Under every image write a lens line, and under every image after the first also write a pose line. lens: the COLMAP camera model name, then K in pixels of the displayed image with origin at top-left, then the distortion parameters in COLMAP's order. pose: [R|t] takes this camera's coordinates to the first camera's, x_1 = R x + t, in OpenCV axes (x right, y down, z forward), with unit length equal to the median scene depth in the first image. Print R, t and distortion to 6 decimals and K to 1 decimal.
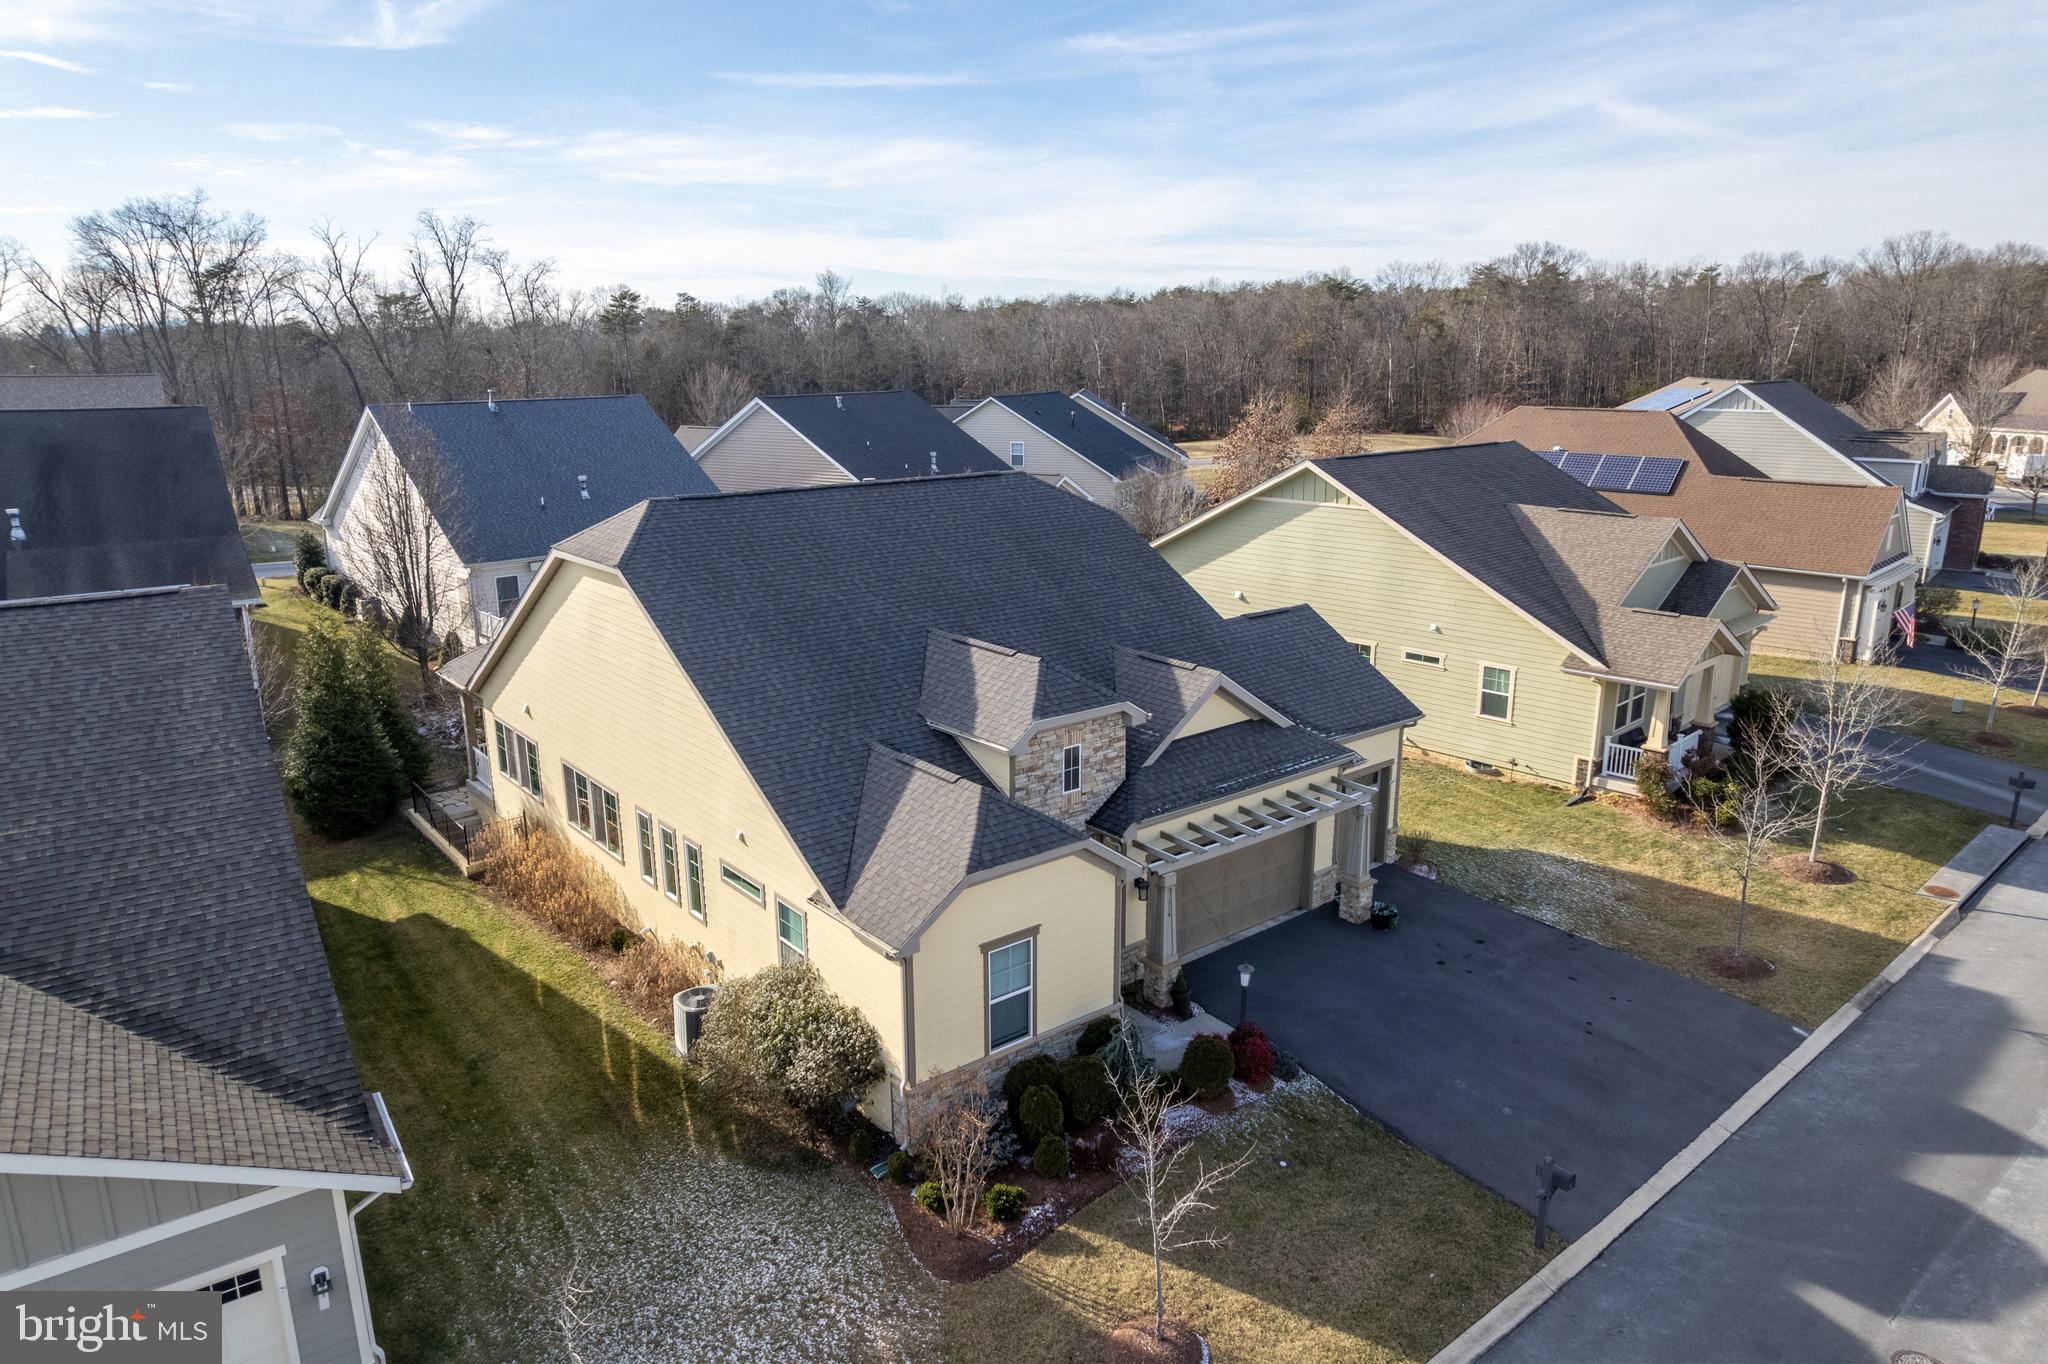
lens RADIAL K [[1320.0, 0, 1019.0], [0, 1320.0, 690.2], [0, 0, 1]] dist [-0.081765, 0.037576]
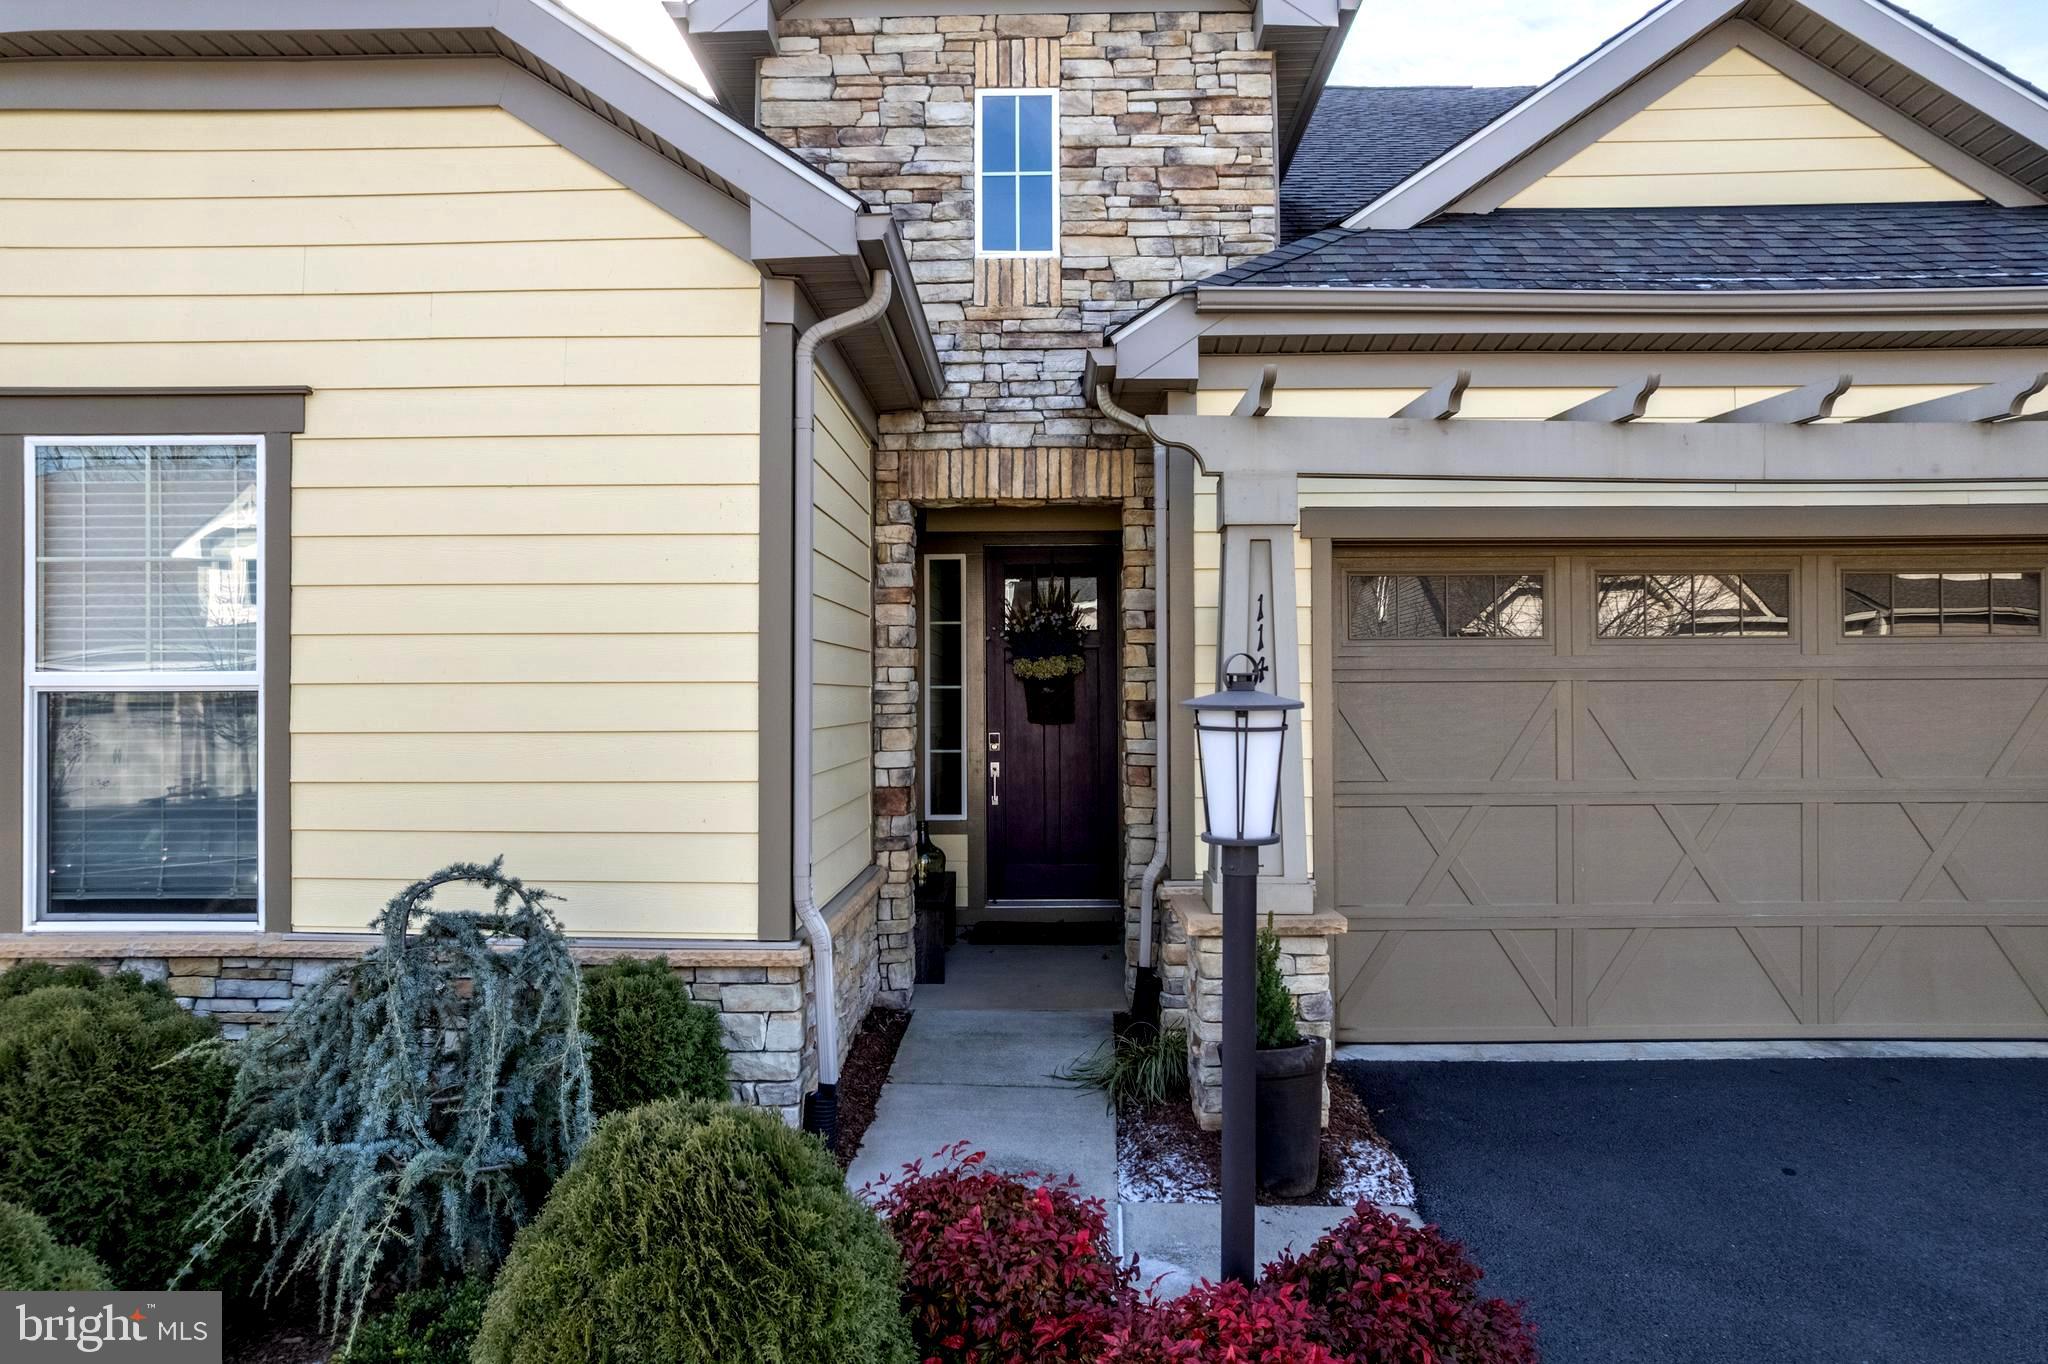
lens RADIAL K [[1320.0, 0, 1009.9], [0, 1320.0, 693.5], [0, 0, 1]] dist [-0.081765, 0.037576]
pose [[0.757402, -0.000426, -0.652949, 0.219864], [-0.162403, 0.968452, -0.189015, 0.219175], [0.632430, 0.249201, 0.733438, 0.811204]]
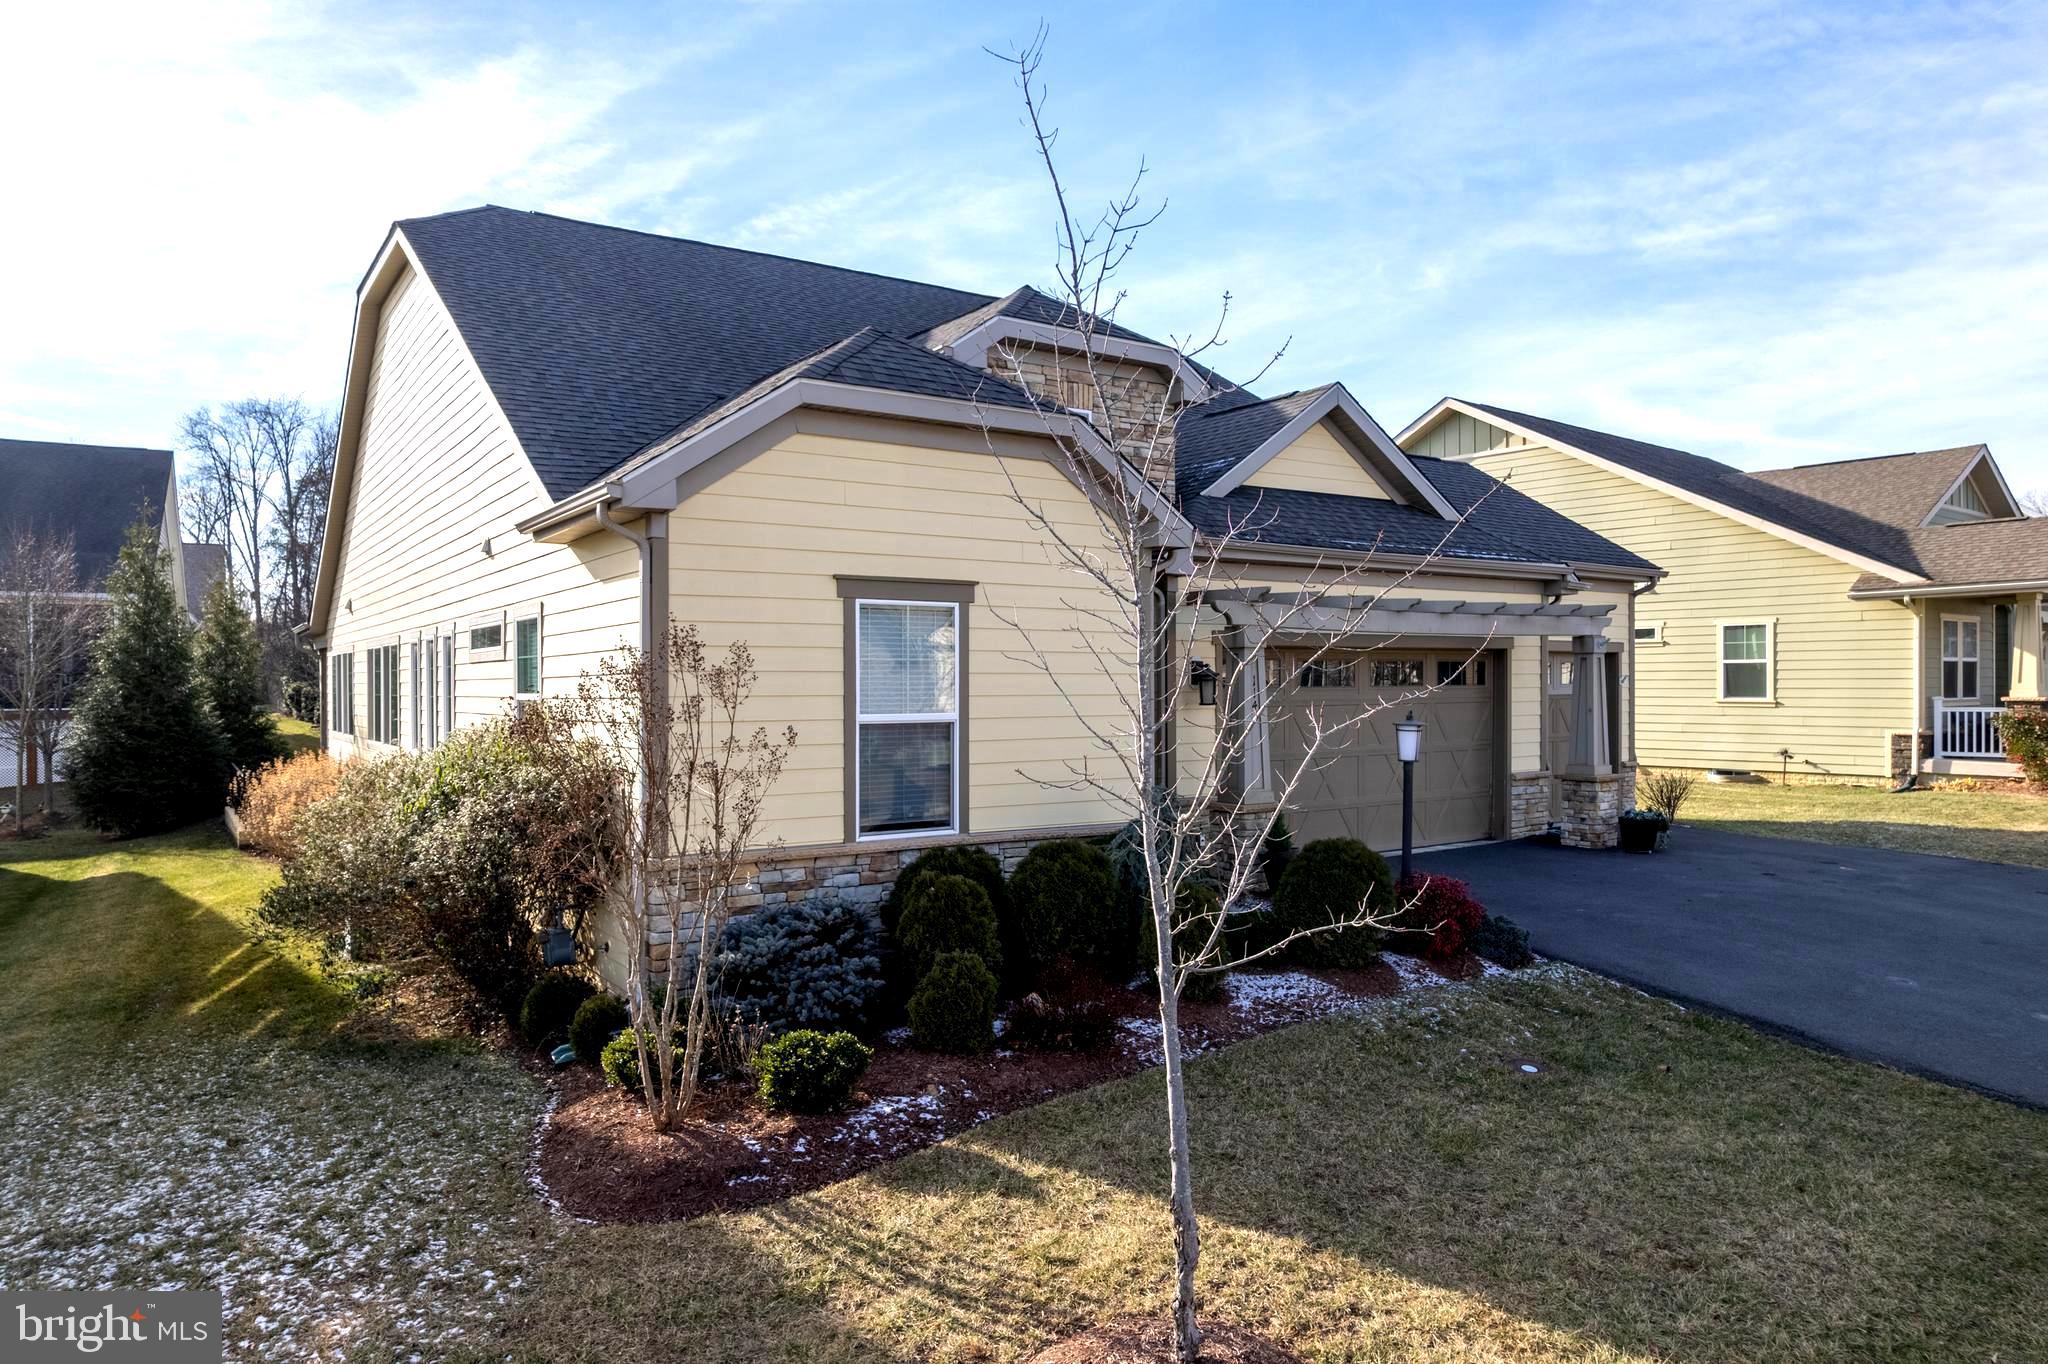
lens RADIAL K [[1320.0, 0, 1021.3], [0, 1320.0, 691.7], [0, 0, 1]] dist [-0.081765, 0.037576]
pose [[0.995924, 0.001095, -0.090188, 0.067316], [-0.022940, 0.970119, -0.241542, 0.293043], [0.087229, 0.242627, 0.966190, 0.471565]]
